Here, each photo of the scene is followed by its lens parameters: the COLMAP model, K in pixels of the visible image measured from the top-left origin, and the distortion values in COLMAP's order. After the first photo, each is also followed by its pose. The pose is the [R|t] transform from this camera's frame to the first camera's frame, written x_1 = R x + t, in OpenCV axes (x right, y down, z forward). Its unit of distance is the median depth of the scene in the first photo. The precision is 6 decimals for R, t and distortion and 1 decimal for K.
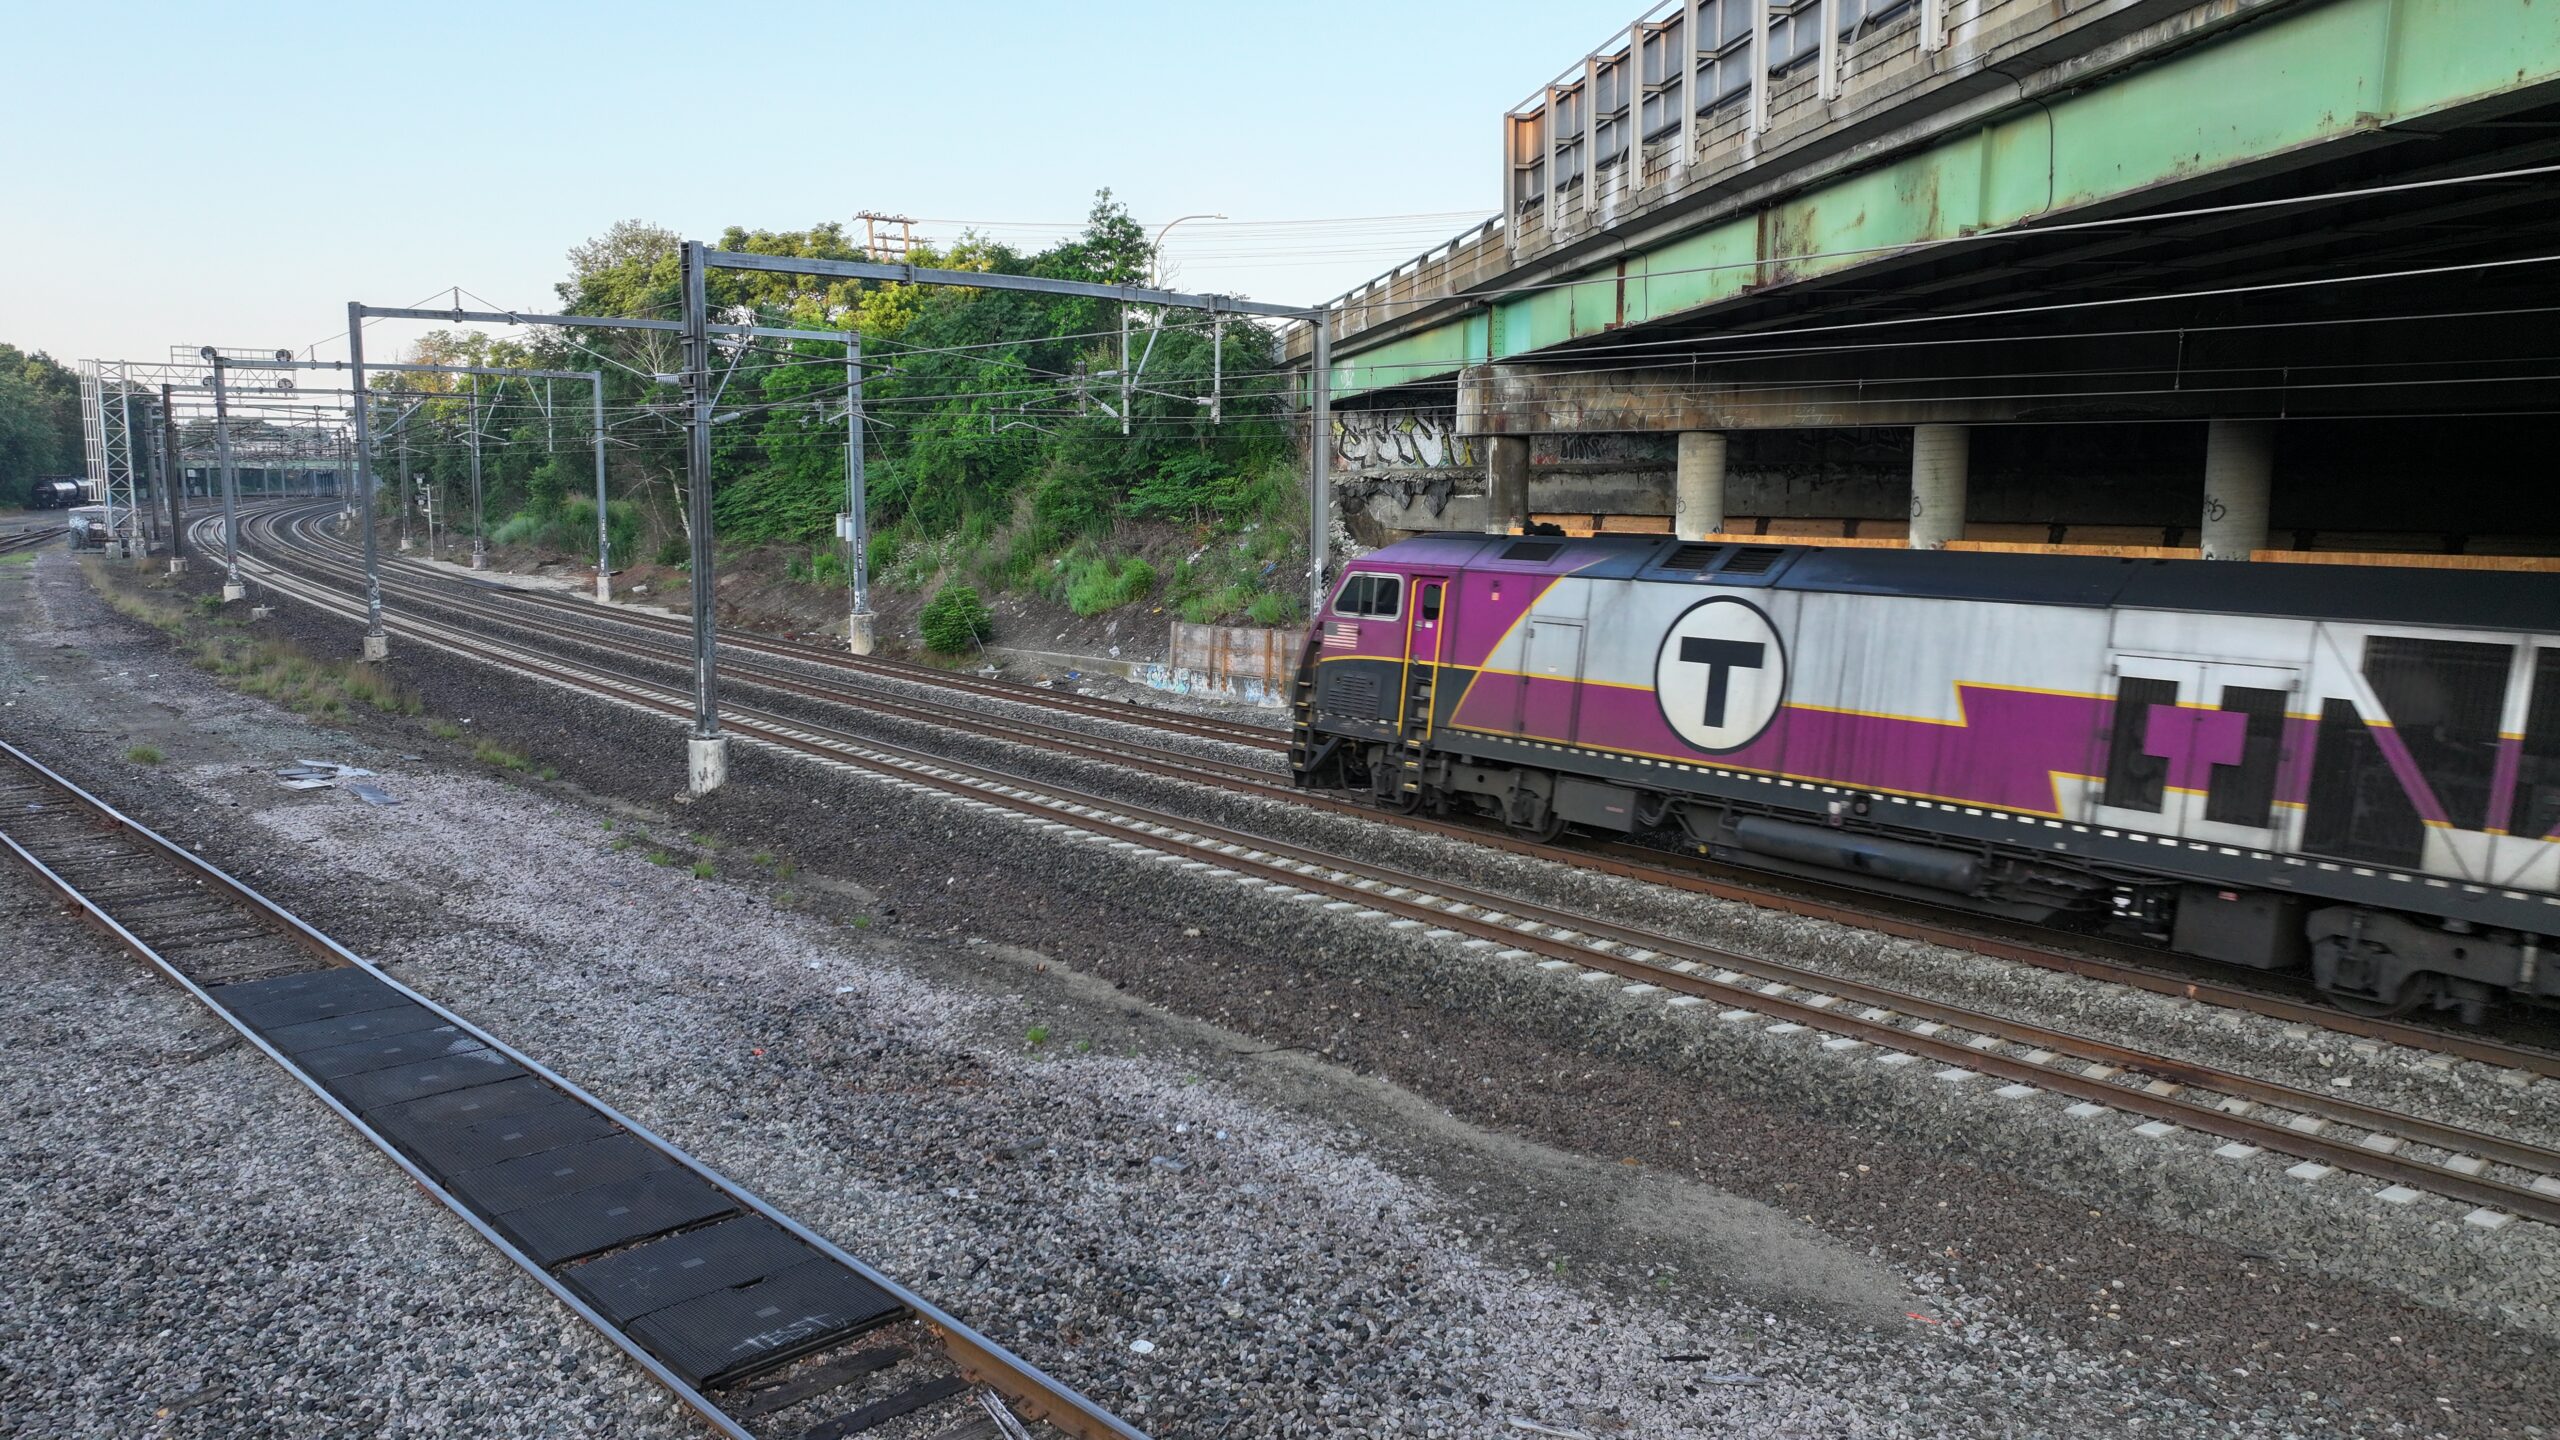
lens RADIAL K [[1802.1, 0, 1294.7], [0, 1802.1, 676.5], [0, 0, 1]] dist [-0.002342, 0.017047]
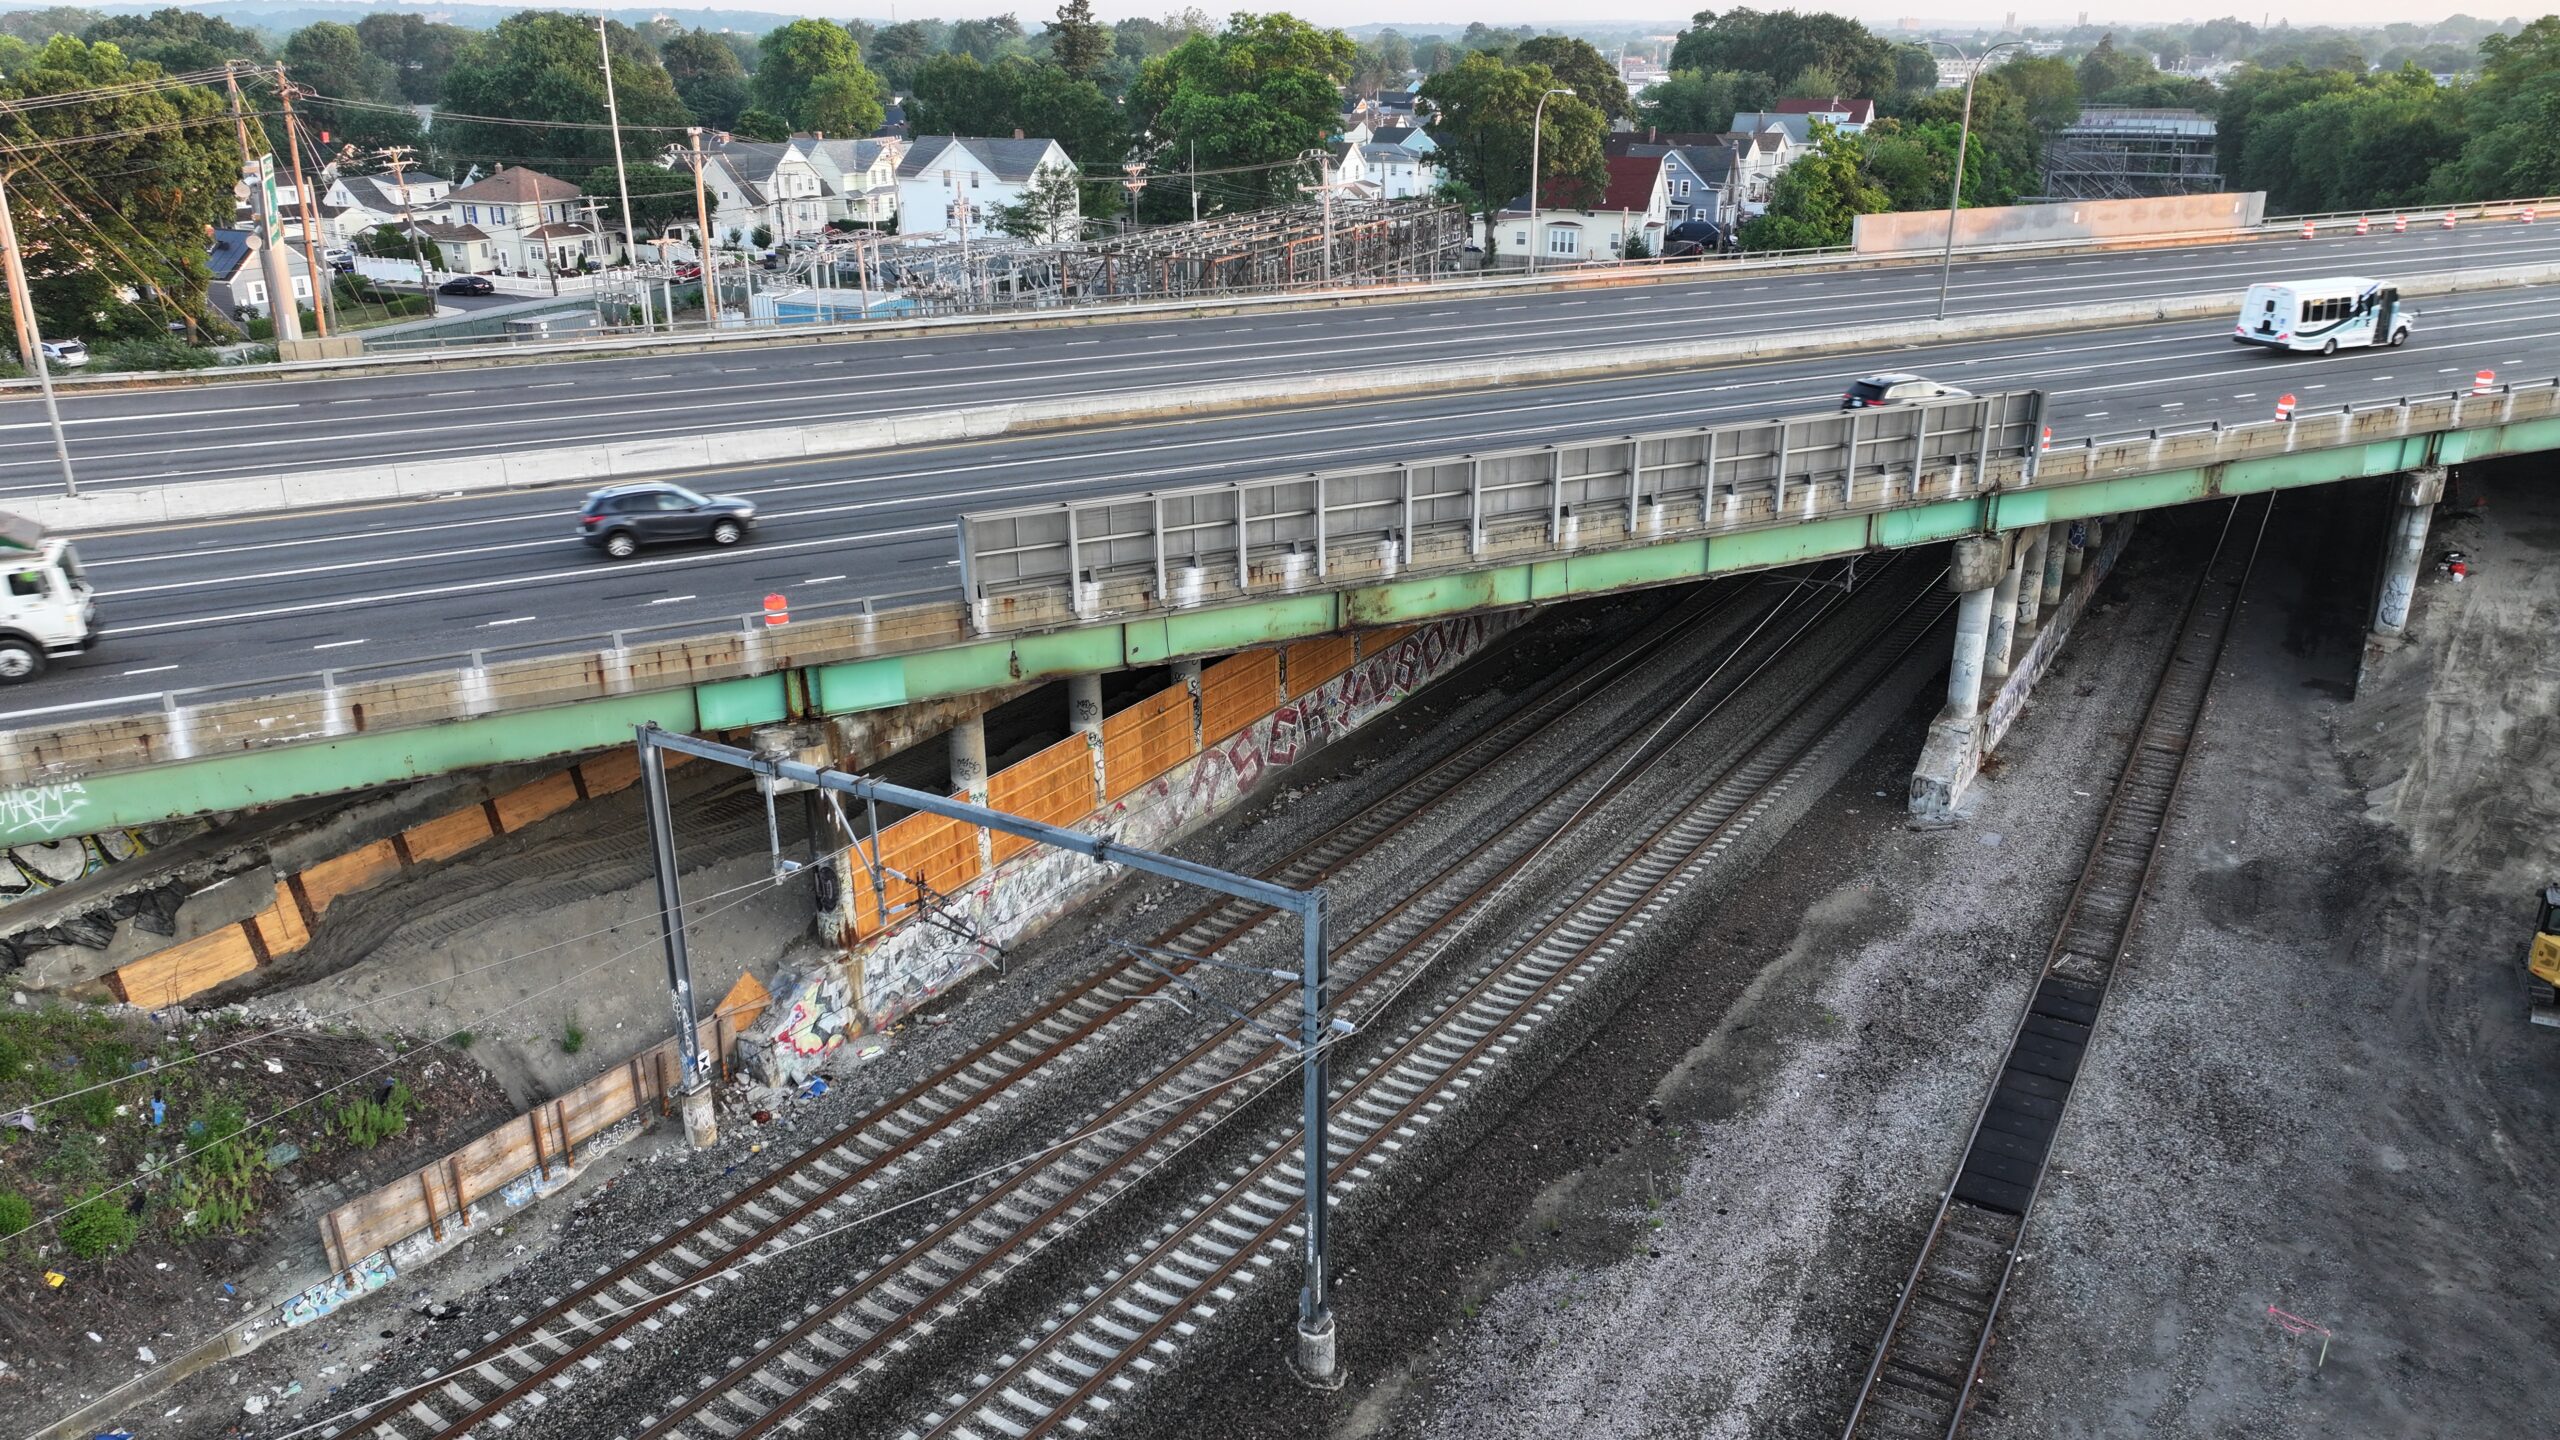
lens RADIAL K [[1802.1, 0, 1289.5], [0, 1802.1, 715.5], [0, 0, 1]] dist [-0.002342, 0.017047]
pose [[-0.263640, -0.341175, 0.902271, -0.841522], [0.105309, 0.919593, 0.378496, -0.499844], [-0.958856, 0.194804, -0.206512, 0.868959]]
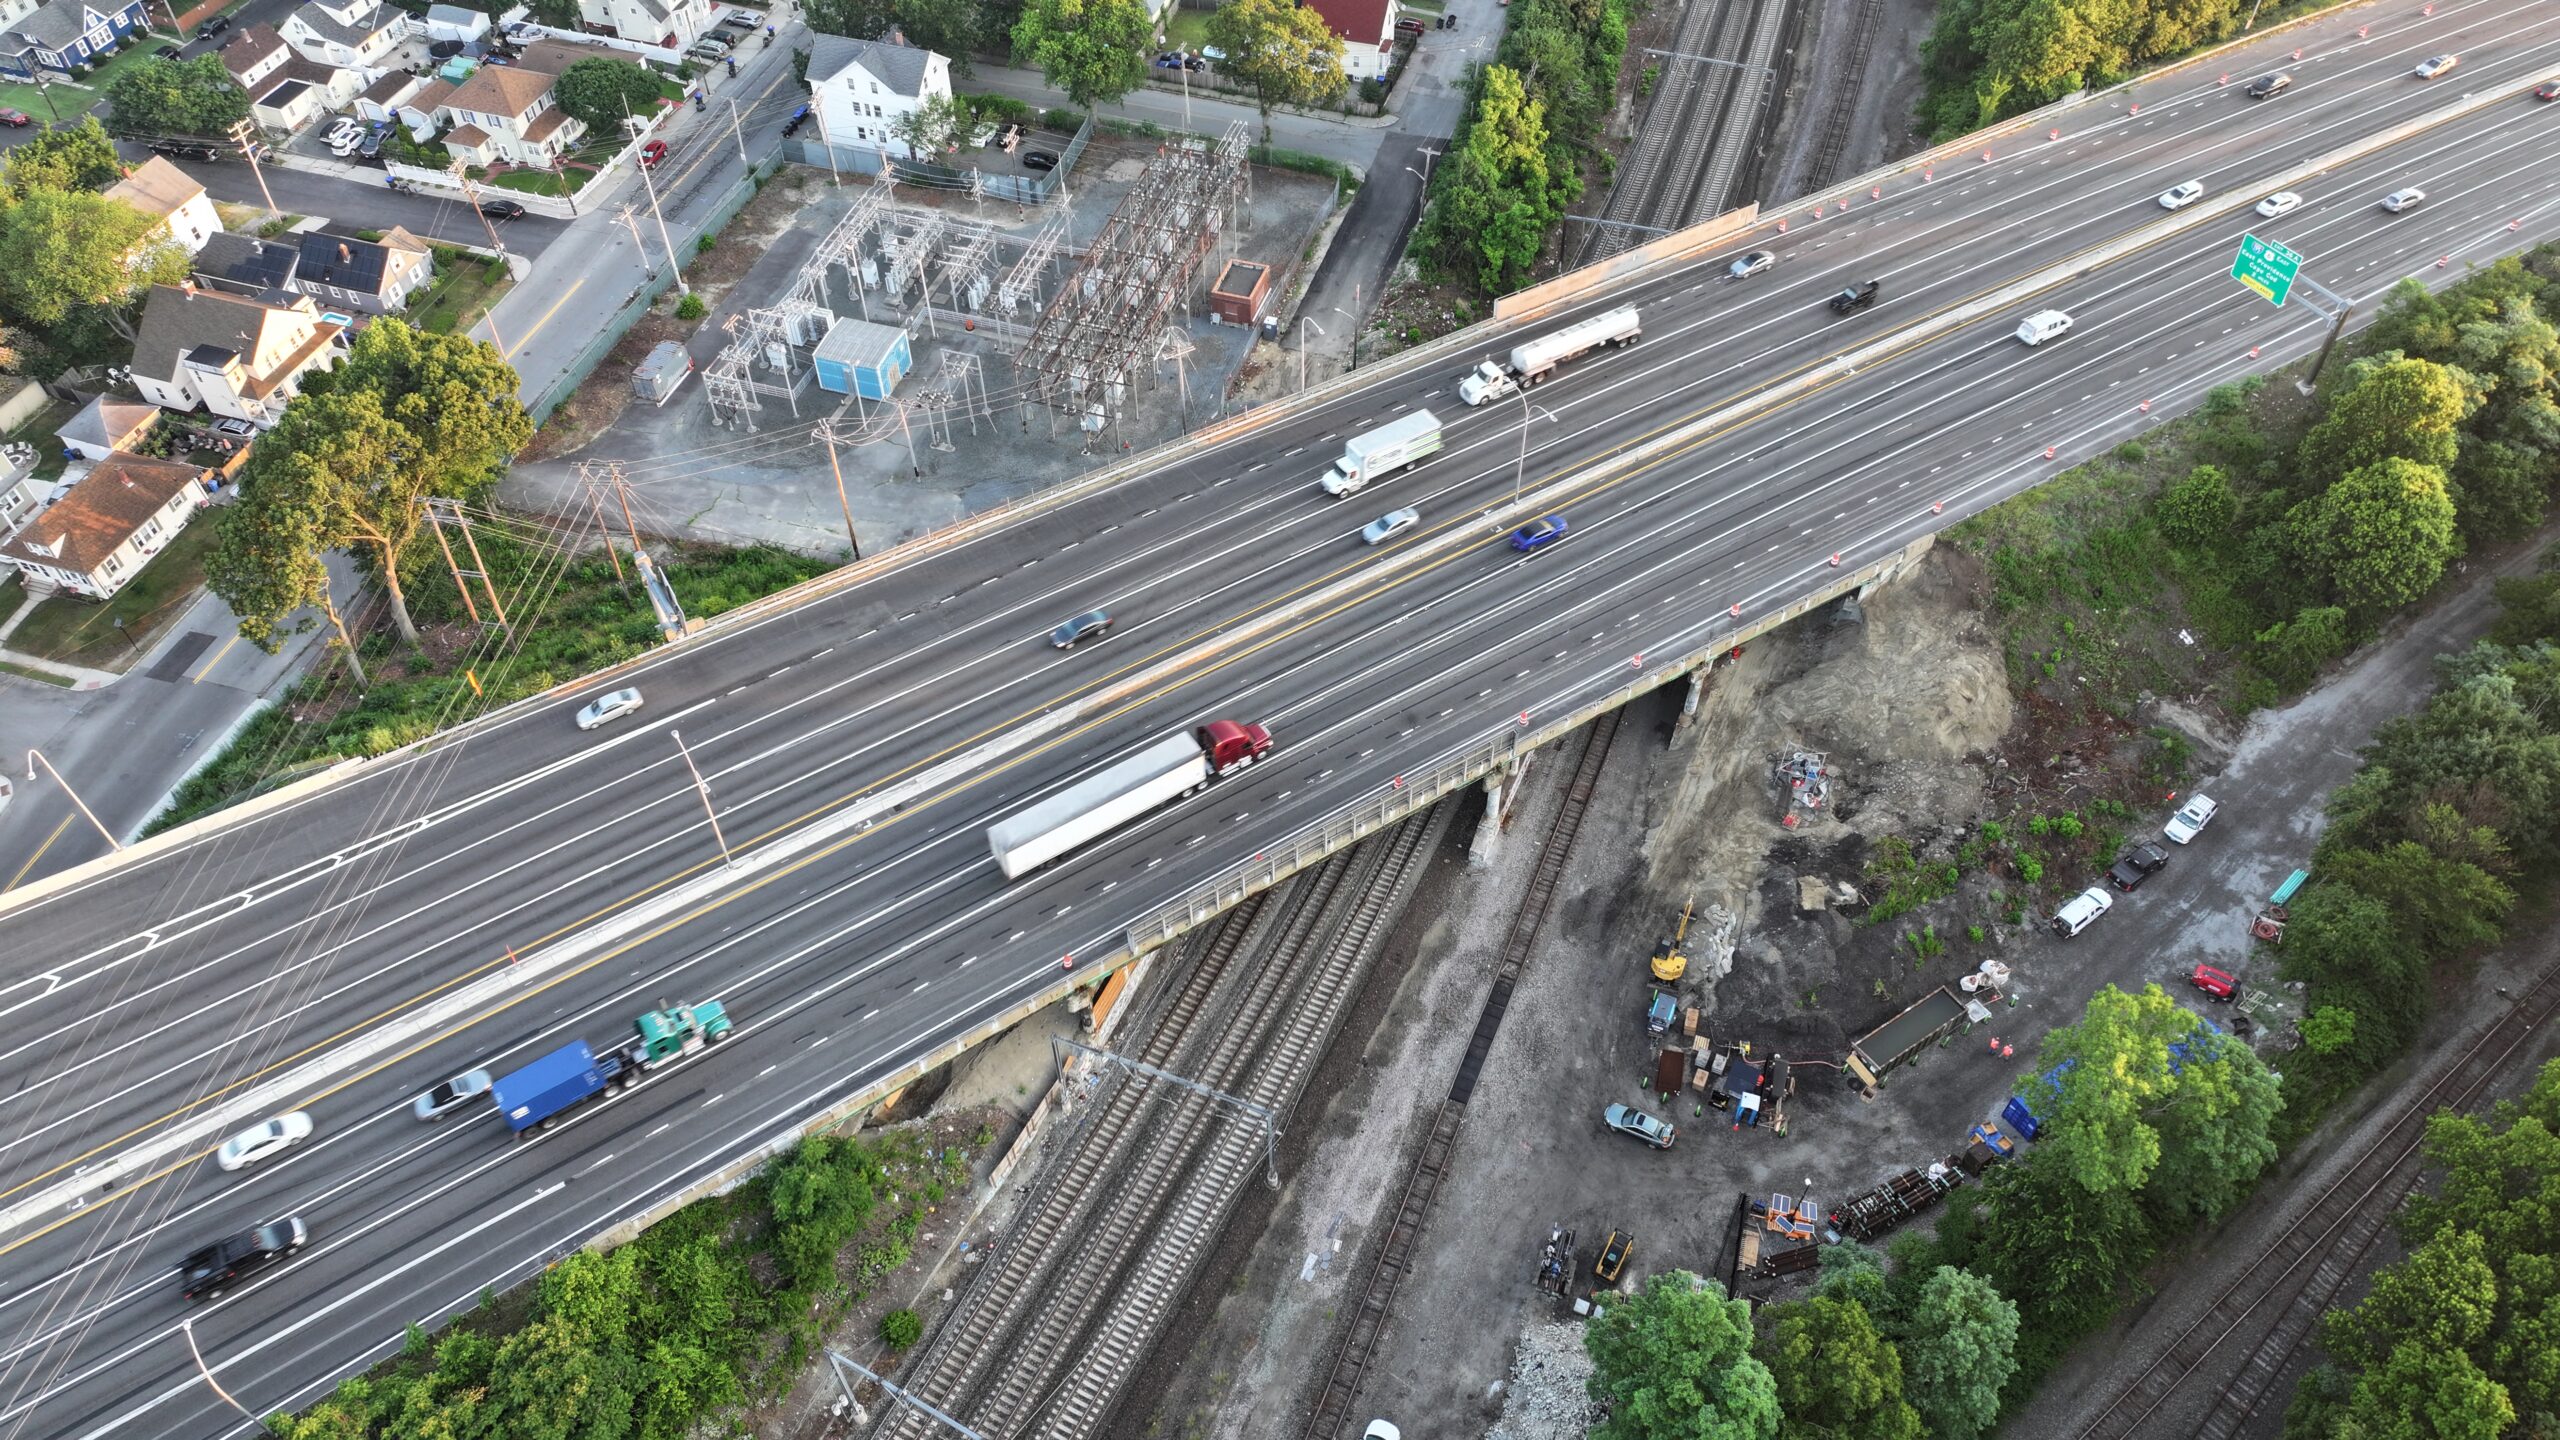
lens RADIAL K [[1802.1, 0, 1289.4], [0, 1802.1, 713.0], [0, 0, 1]] dist [-0.002342, 0.017047]
pose [[-0.394496, -0.686972, 0.610281, -1.496411], [0.101612, 0.627458, 0.771992, -2.640342], [-0.913262, 0.366560, -0.177725, 0.964969]]
